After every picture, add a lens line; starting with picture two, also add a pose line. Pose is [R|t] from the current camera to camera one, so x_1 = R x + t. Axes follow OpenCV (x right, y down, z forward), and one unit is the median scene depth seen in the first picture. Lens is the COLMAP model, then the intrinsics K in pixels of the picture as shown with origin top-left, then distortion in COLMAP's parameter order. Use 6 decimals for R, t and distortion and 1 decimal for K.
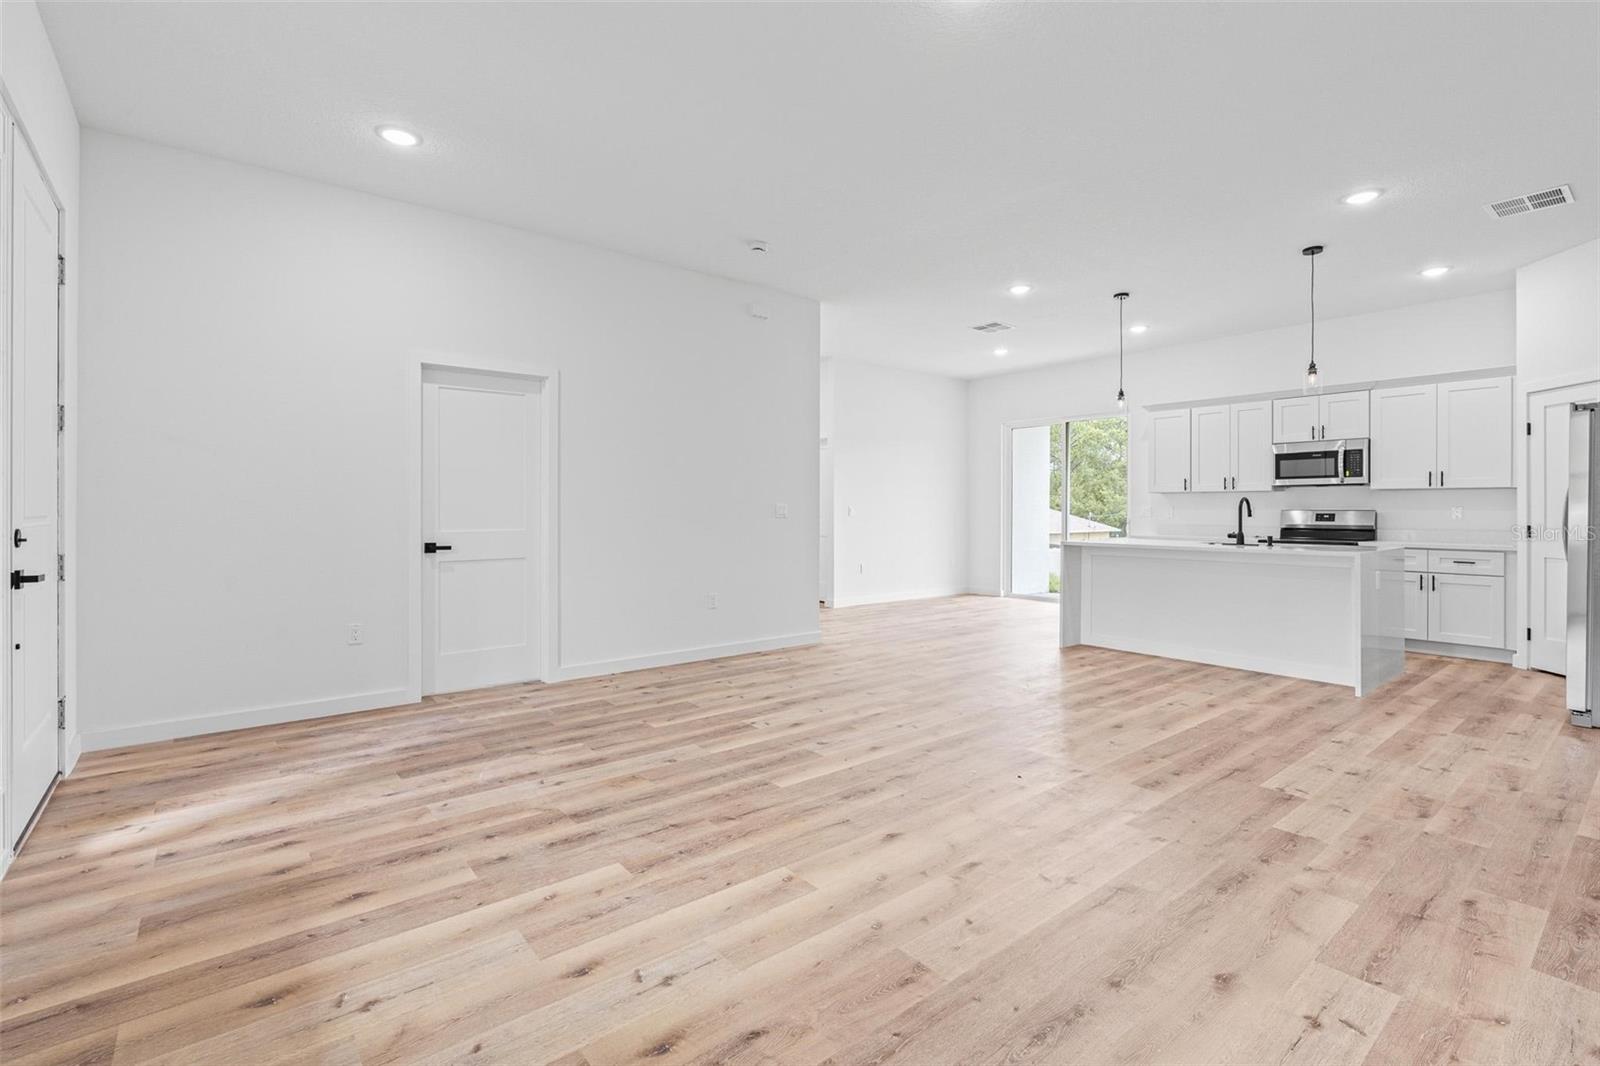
lens RADIAL K [[719.6, 0, 794.9], [0, 719.6, 509.8], [0, 0, 1]] dist [-0.010320, 0.003601]
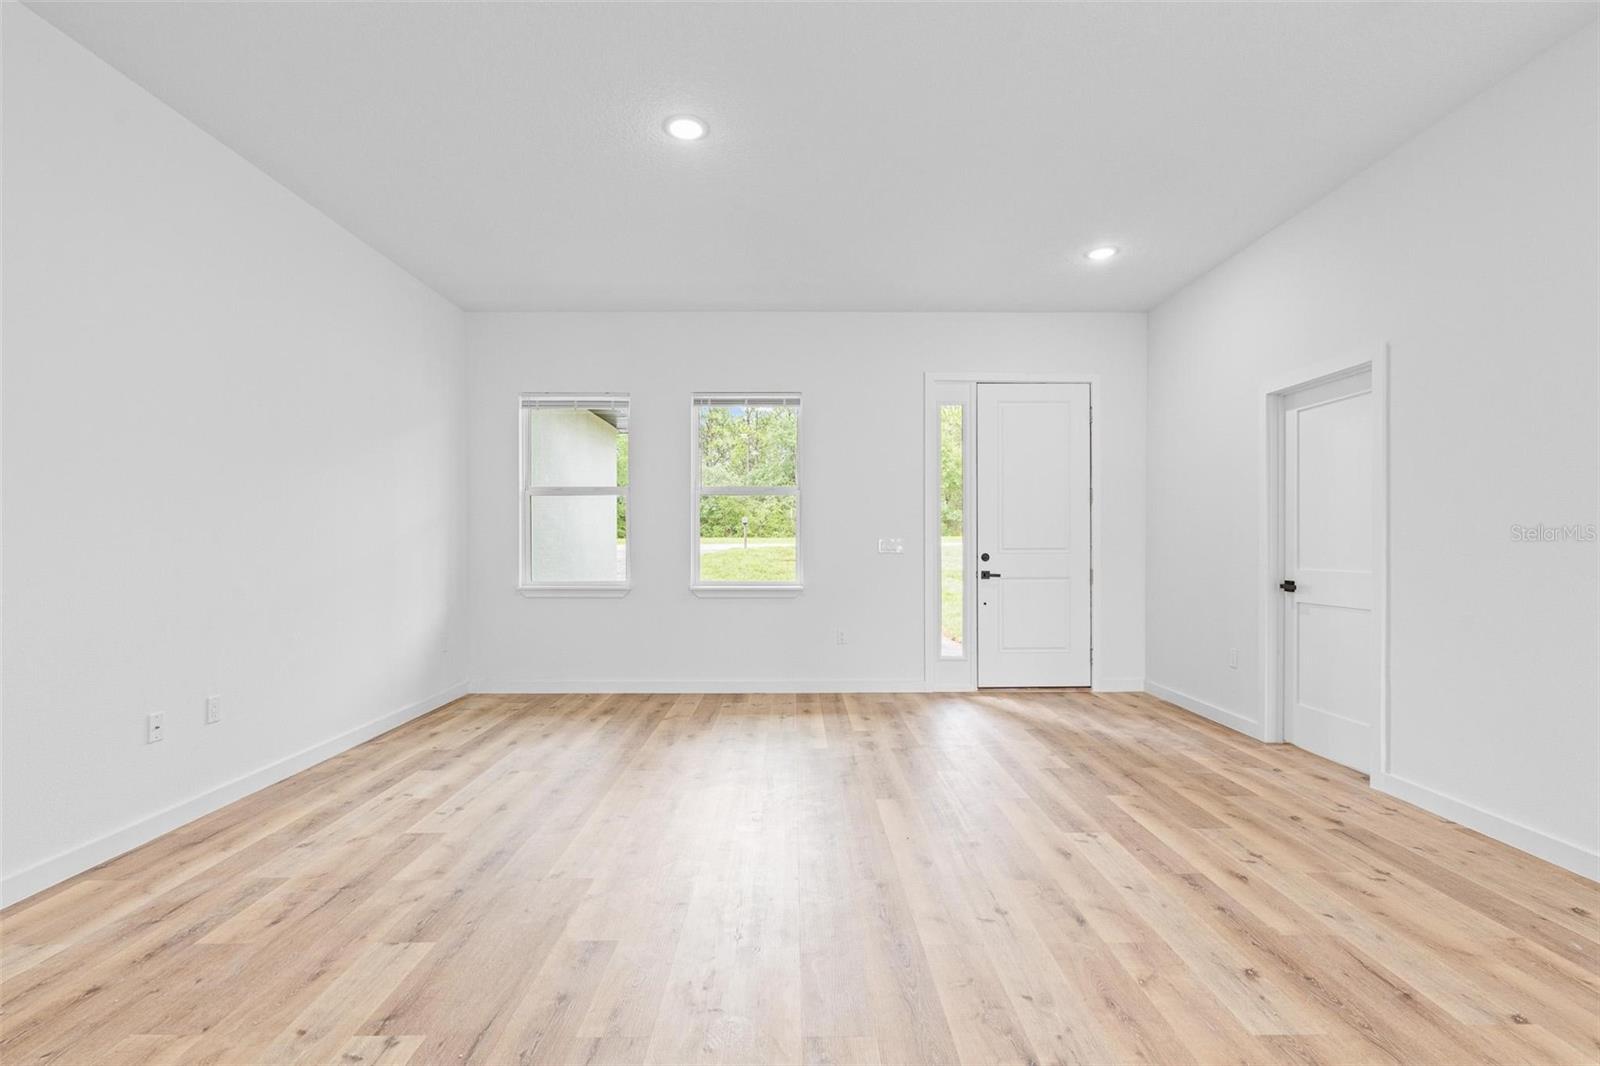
lens RADIAL K [[719.6, 0, 801.0], [0, 719.6, 556.0], [0, 0, 1]] dist [-0.010320, 0.003601]
pose [[-0.616866, 0.011773, -0.786980, 0.461643], [-0.000852, 0.999878, 0.015625, -0.000225], [0.787068, 0.010309, -0.616780, 0.803681]]
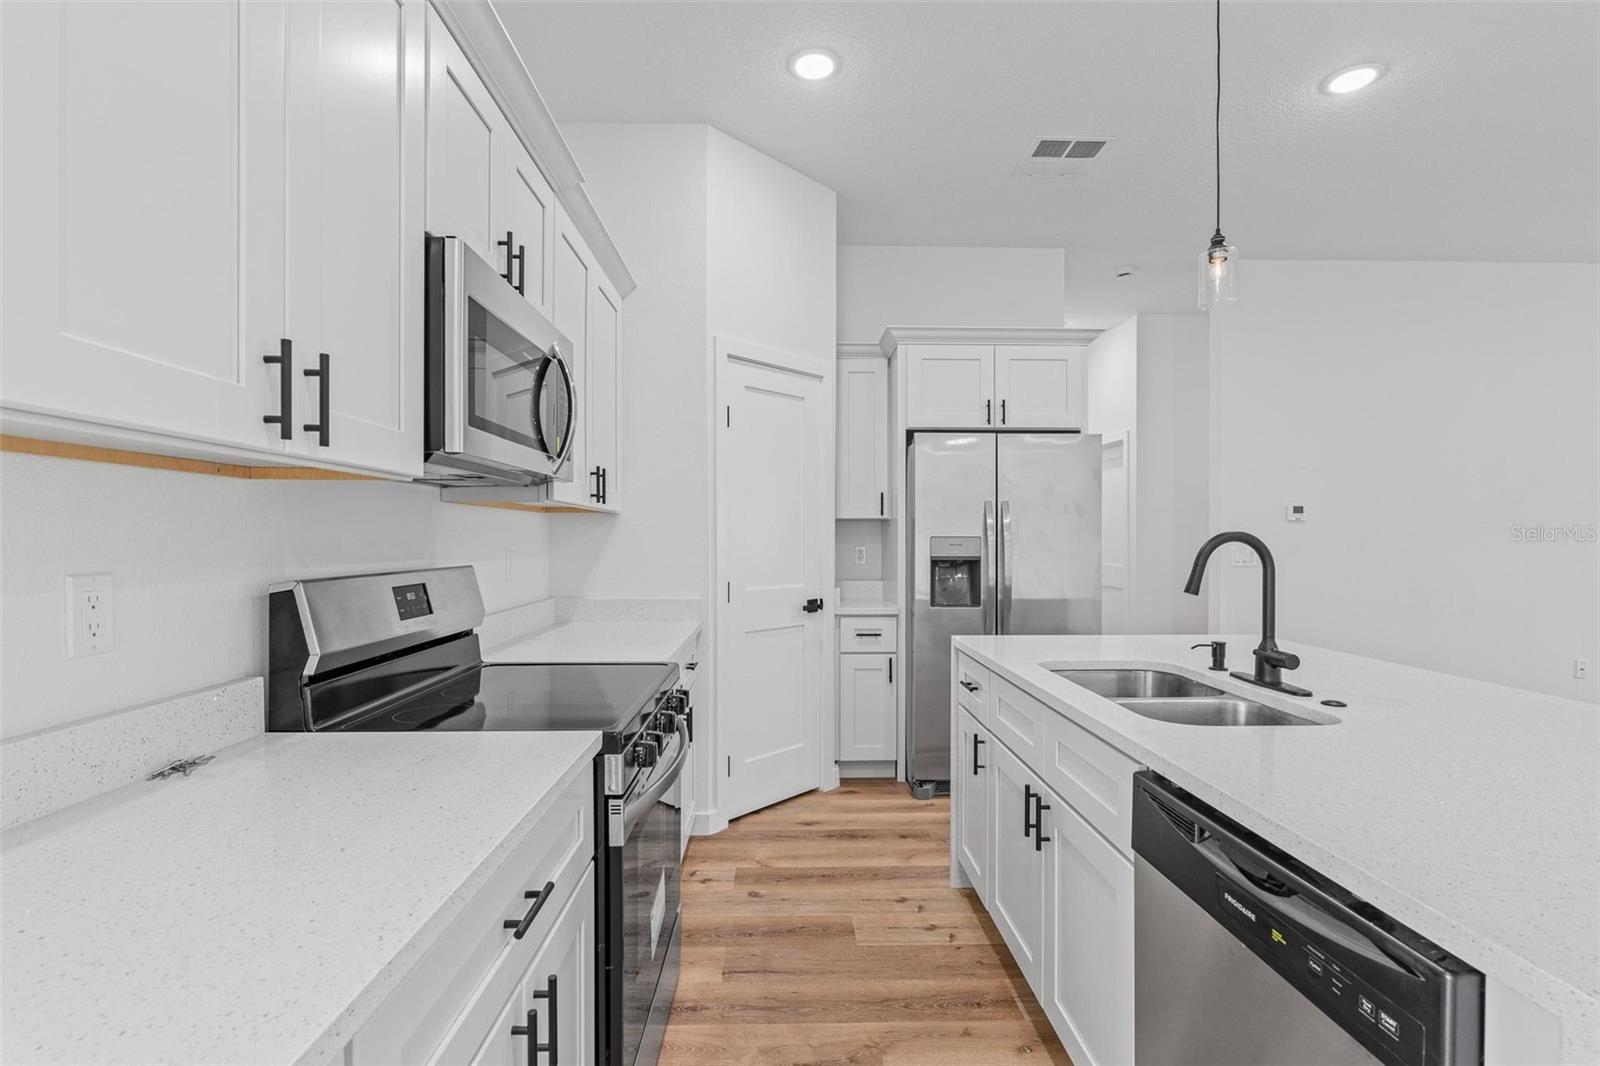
lens RADIAL K [[719.6, 0, 789.1], [0, 719.6, 546.0], [0, 0, 1]] dist [-0.010320, 0.003601]
pose [[-0.790909, -0.011617, 0.611823, 0.555260], [-0.003825, 0.999894, 0.014041, -0.013858], [-0.611922, 0.008765, -0.790870, 1.275583]]
